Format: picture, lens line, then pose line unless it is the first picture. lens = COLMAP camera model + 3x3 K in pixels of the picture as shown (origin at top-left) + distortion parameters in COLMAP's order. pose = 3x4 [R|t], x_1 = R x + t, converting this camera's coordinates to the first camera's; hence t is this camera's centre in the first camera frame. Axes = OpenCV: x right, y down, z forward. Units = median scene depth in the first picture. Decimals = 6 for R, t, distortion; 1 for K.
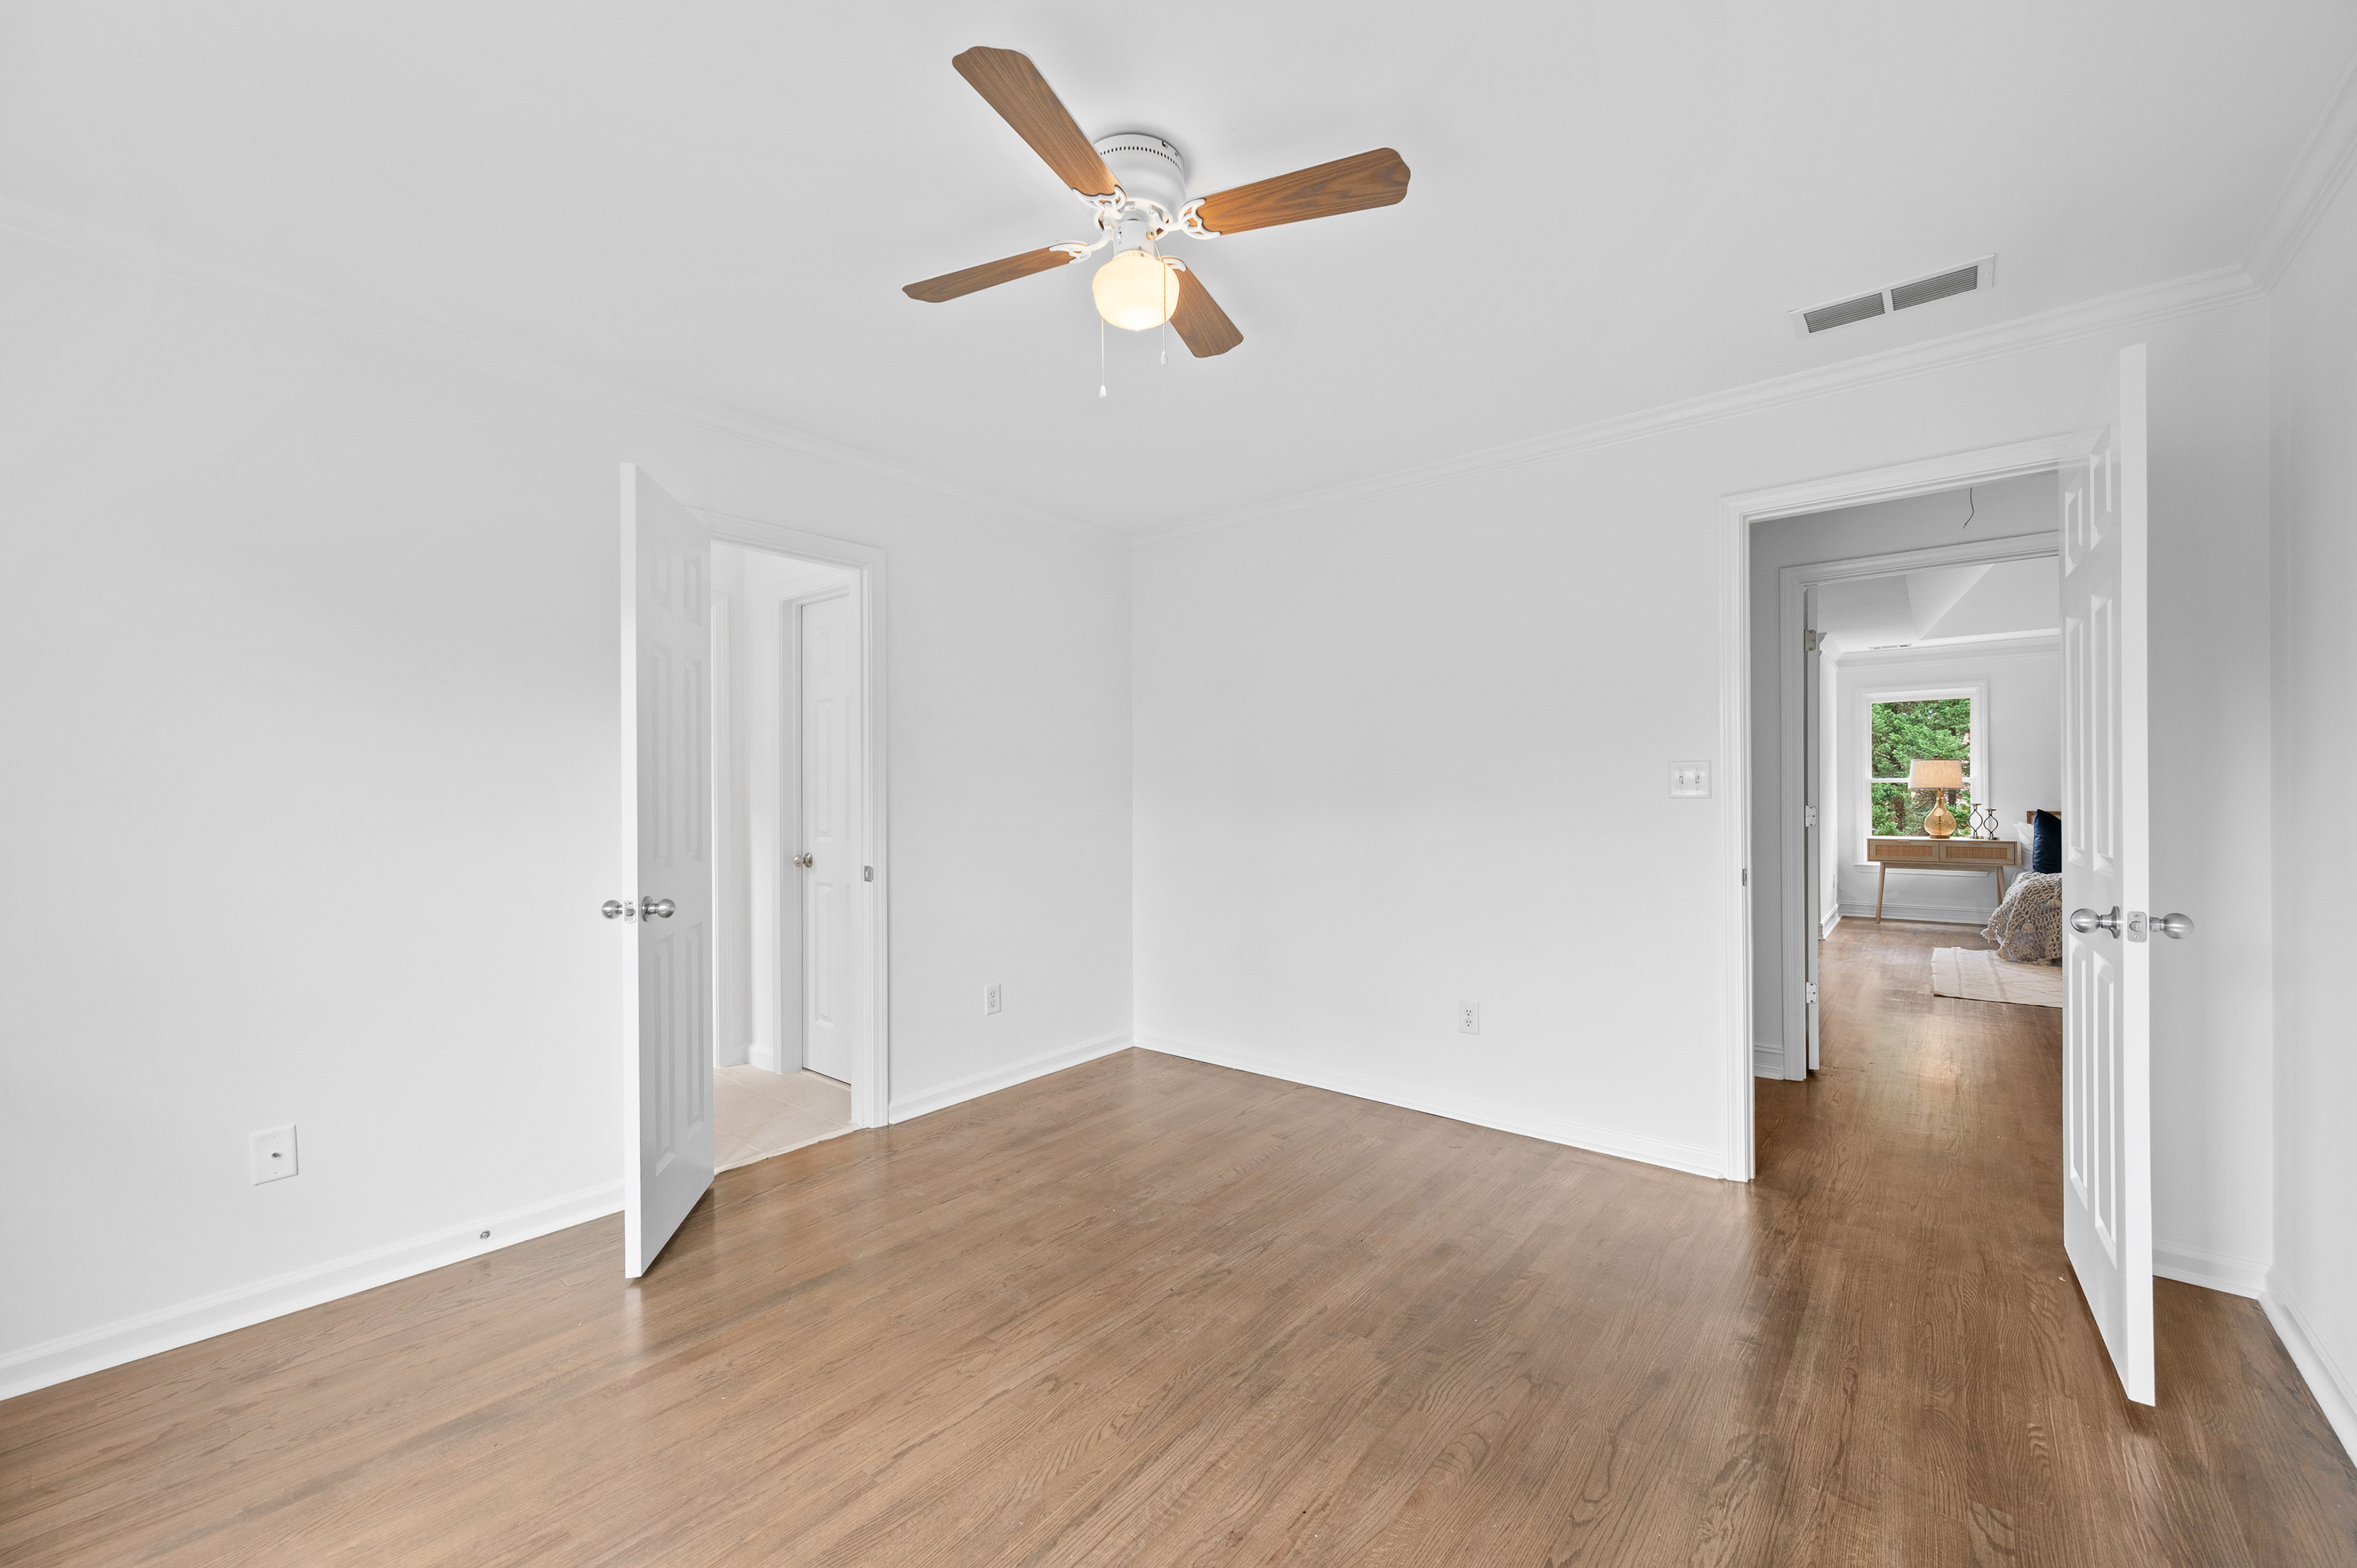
lens RADIAL K [[925.8, 0, 1190.8], [0, 925.8, 800.3], [0, 0, 1]] dist [-0.000788, 0.000525]
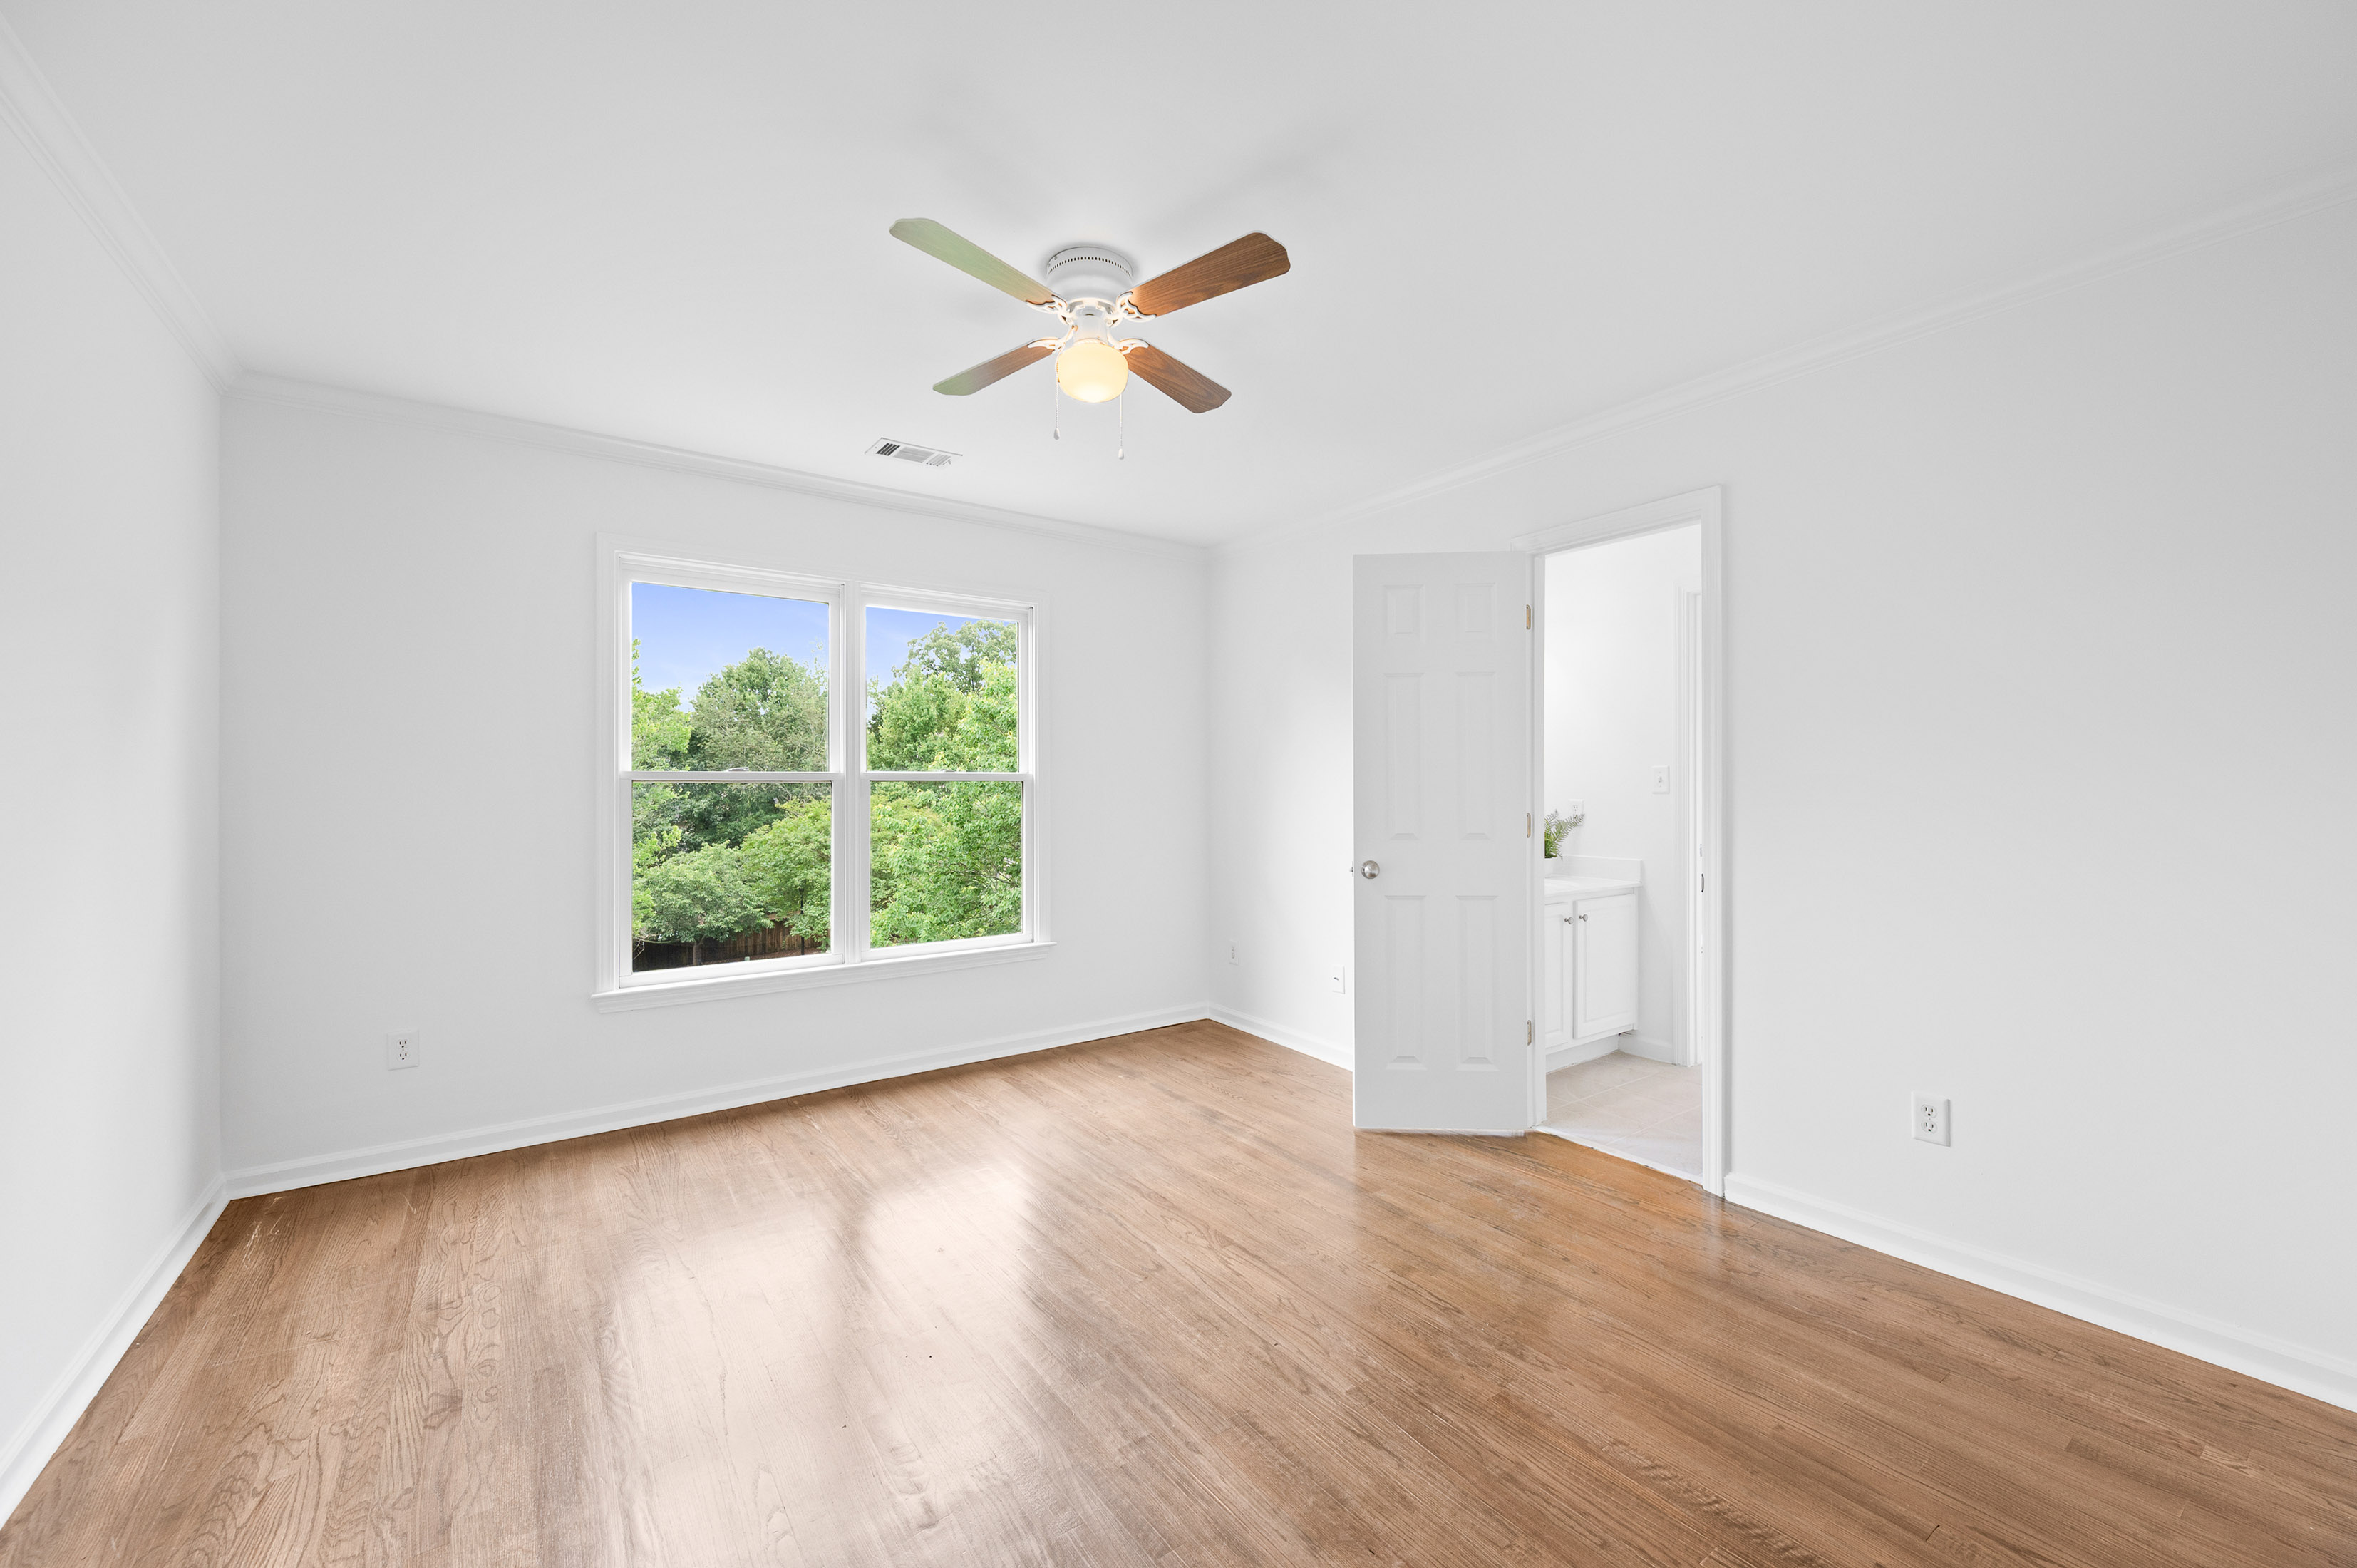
lens RADIAL K [[925.8, 0, 1190.8], [0, 925.8, 800.3], [0, 0, 1]] dist [-0.000788, 0.000525]
pose [[-0.260533, 0.020553, -0.965246, 0.768382], [-0.000893, 0.999768, 0.021529, -0.017483], [0.965464, 0.006471, -0.260455, 1.029871]]
